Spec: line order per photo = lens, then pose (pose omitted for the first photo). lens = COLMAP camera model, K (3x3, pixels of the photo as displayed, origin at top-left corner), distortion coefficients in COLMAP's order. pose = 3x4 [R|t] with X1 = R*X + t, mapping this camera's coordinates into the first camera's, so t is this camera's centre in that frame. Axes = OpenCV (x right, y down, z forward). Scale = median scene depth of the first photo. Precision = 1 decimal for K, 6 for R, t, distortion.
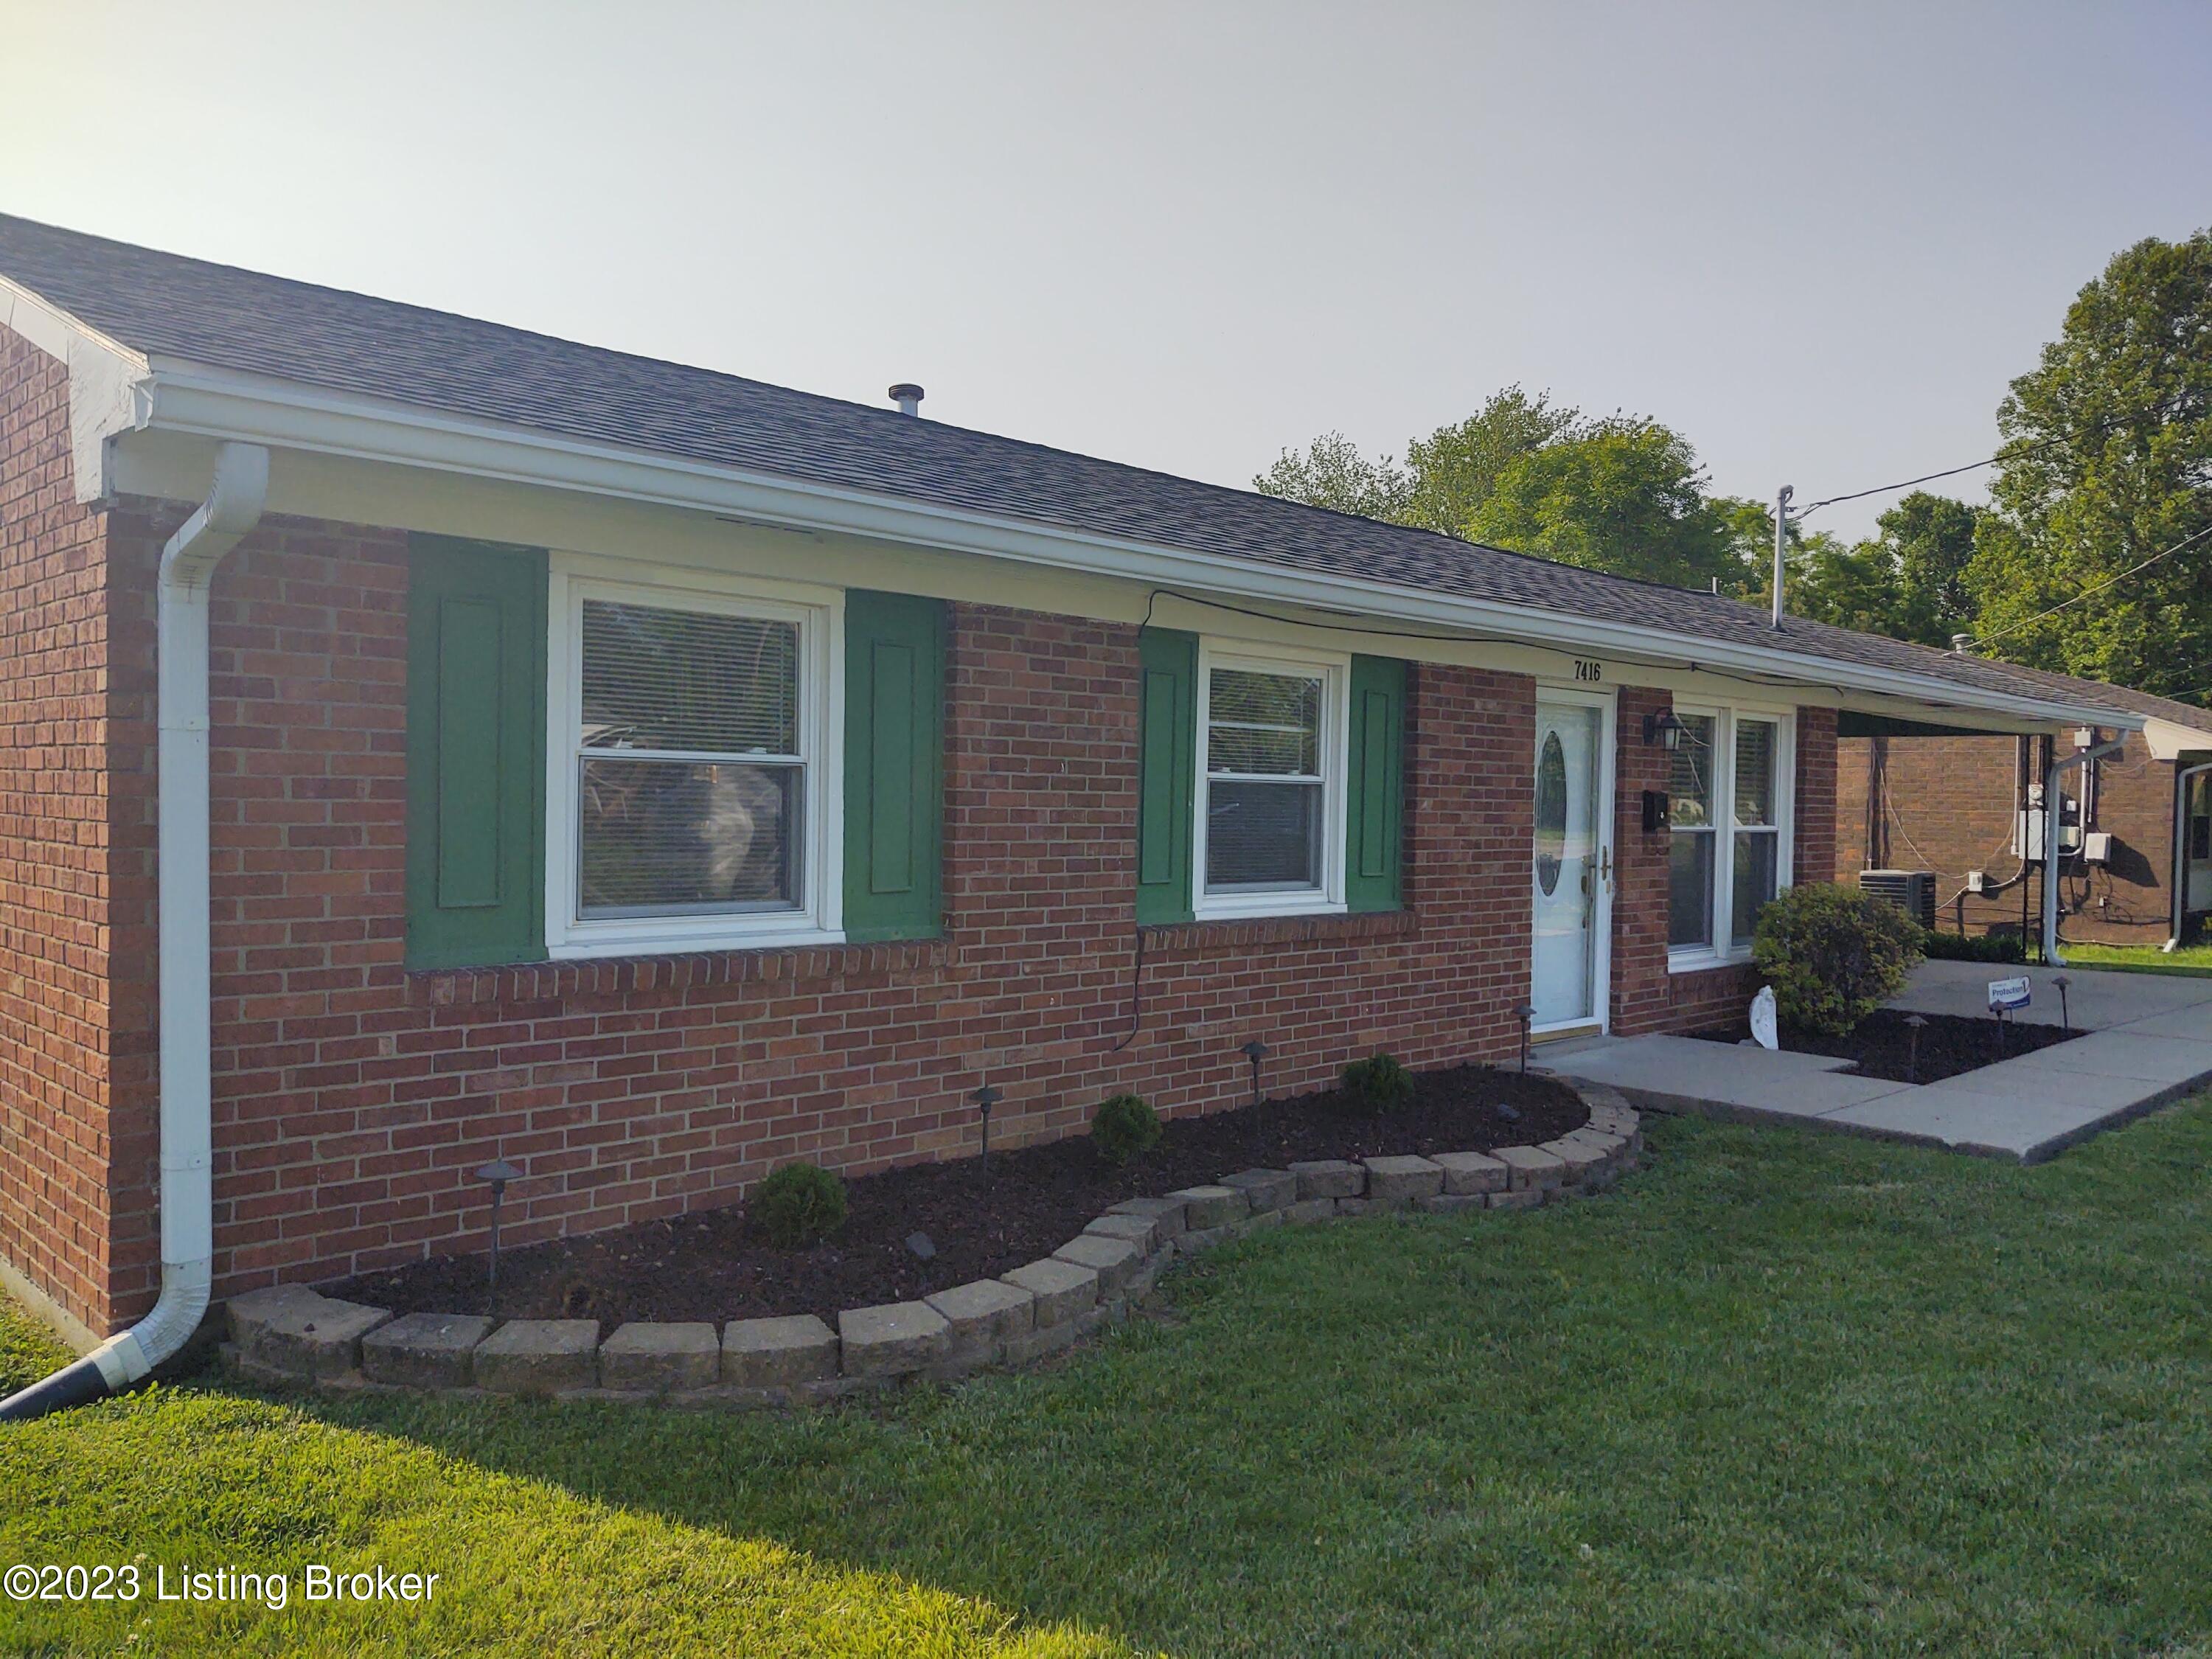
lens RADIAL K [[1682.4, 0, 1099.3], [0, 1682.4, 795.9], [0, 0, 1]] dist [0.066130, -0.098701]
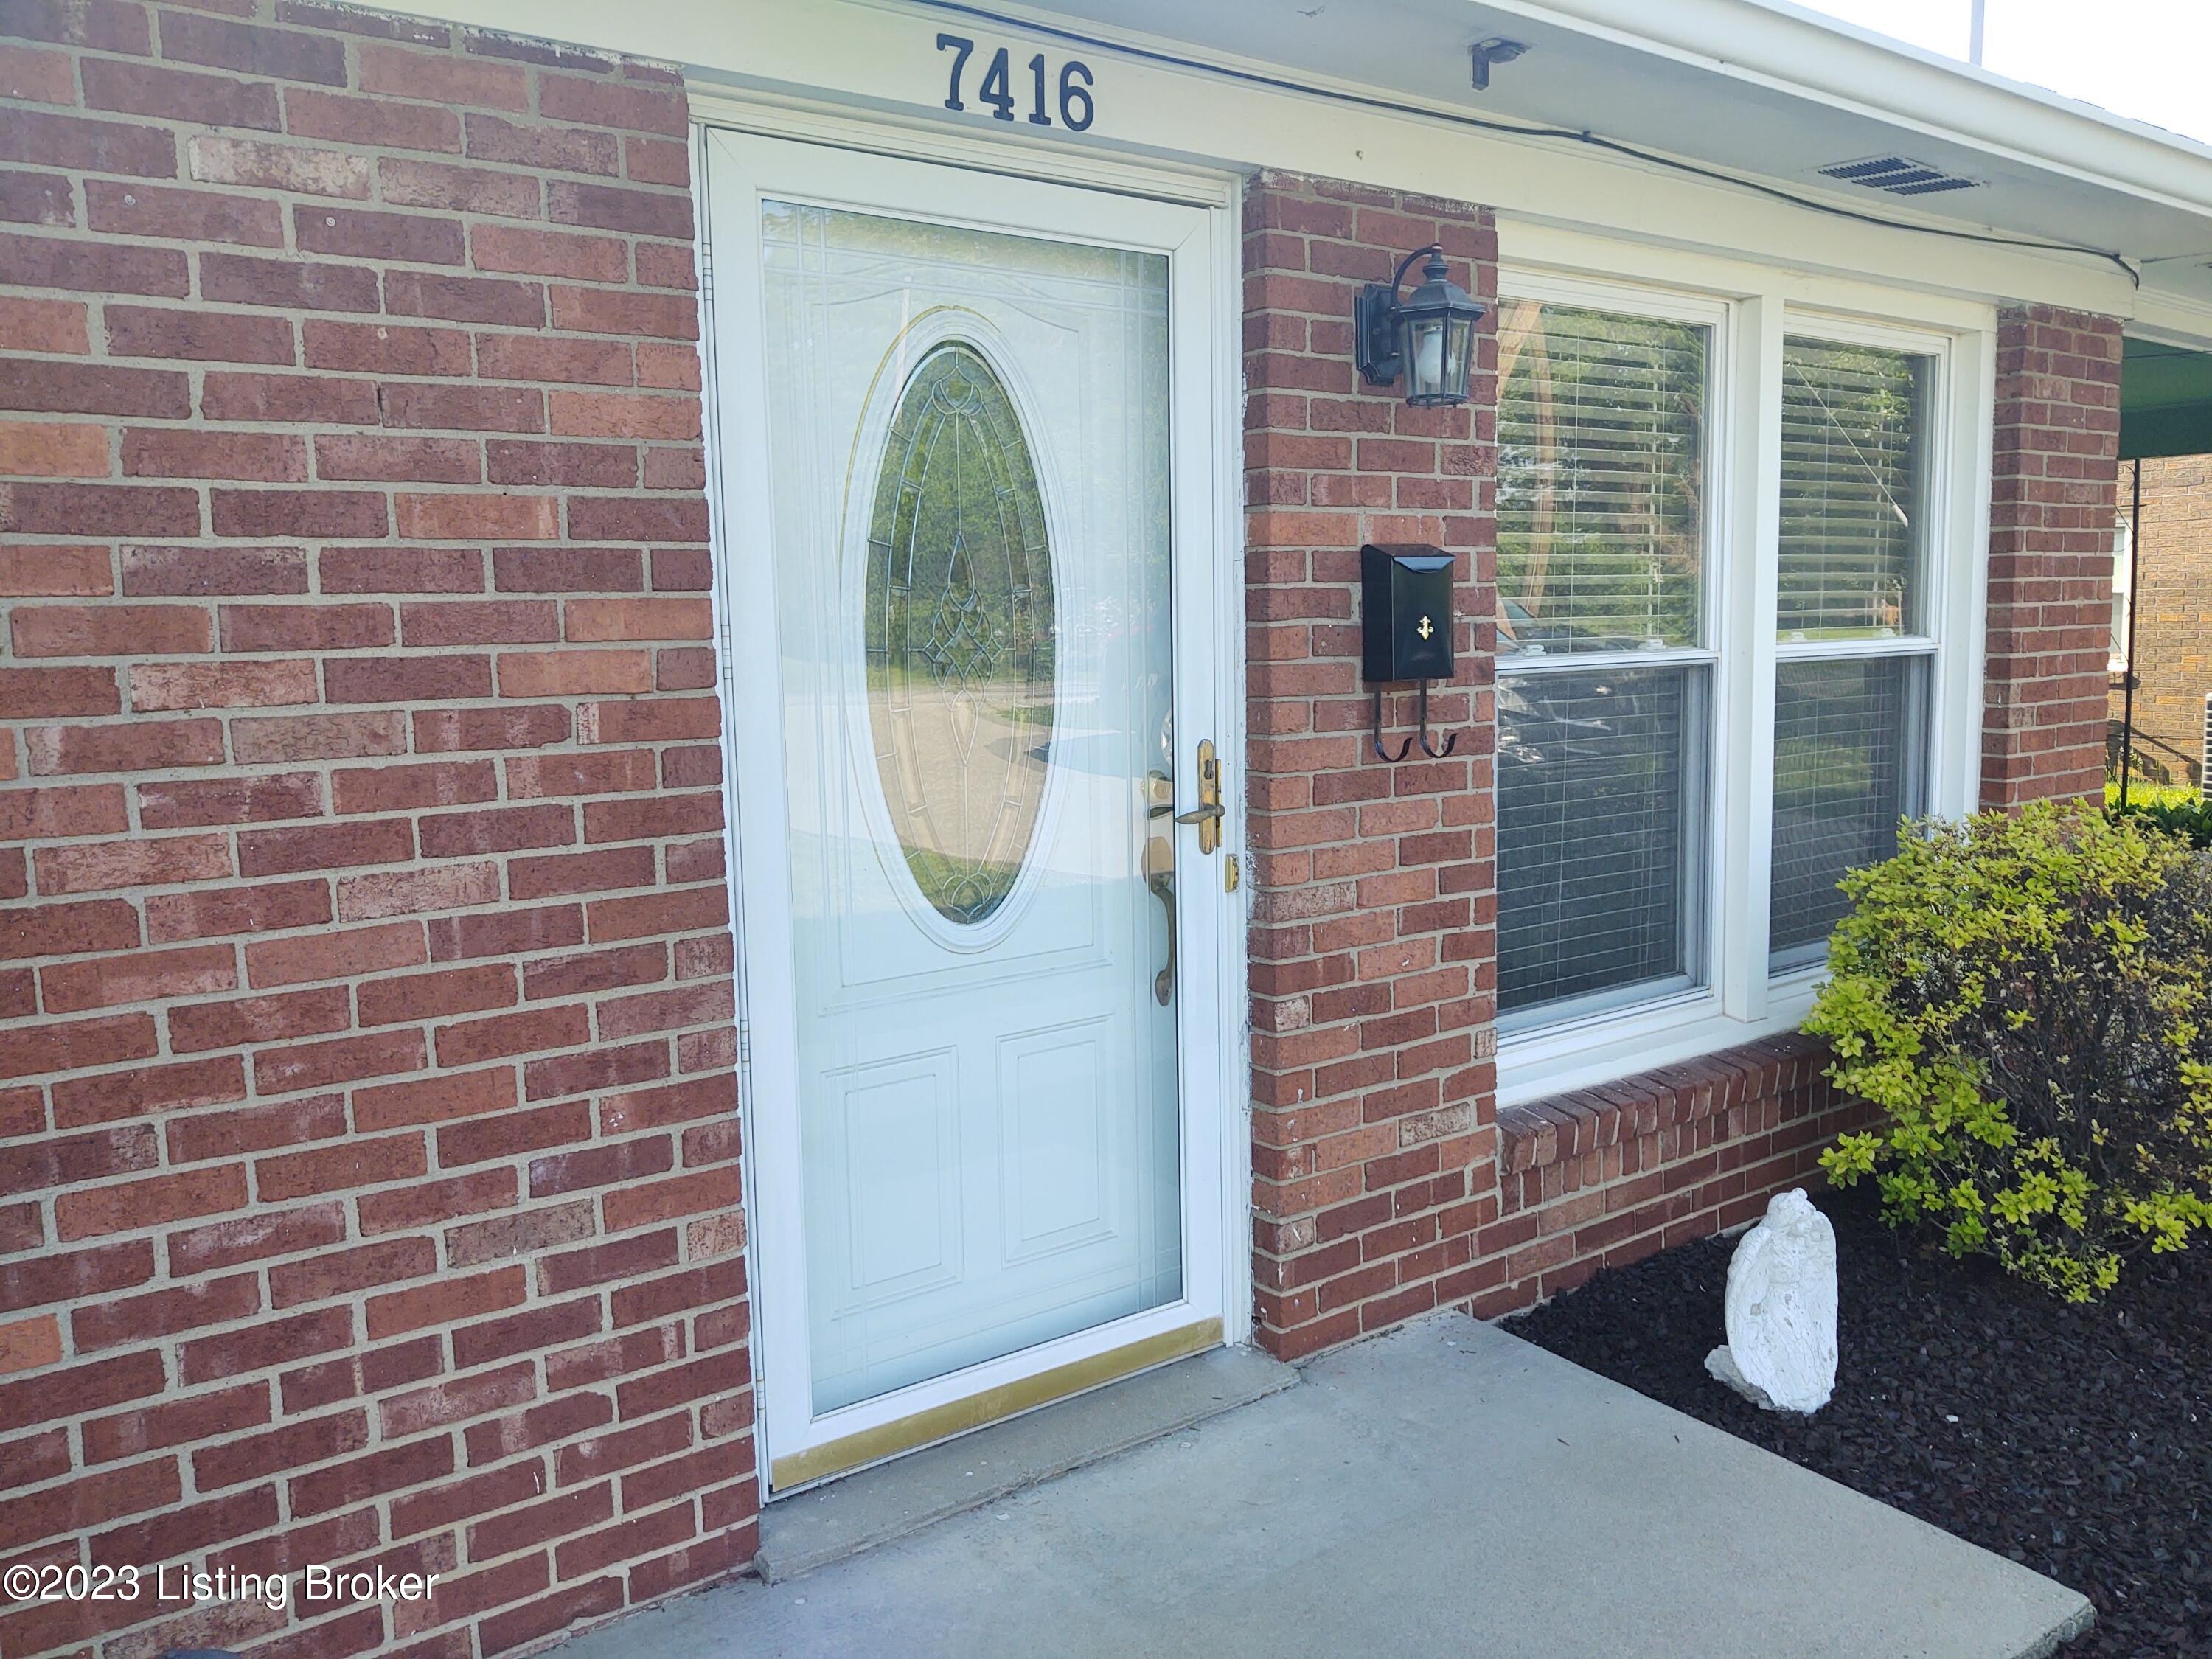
lens RADIAL K [[1682.4, 0, 1099.3], [0, 1682.4, 795.9], [0, 0, 1]] dist [0.066130, -0.098701]
pose [[0.986369, -0.022864, -0.162952, 0.320378], [0.039513, 0.994235, 0.099677, 0.008968], [0.159734, -0.104757, 0.981586, 0.689132]]
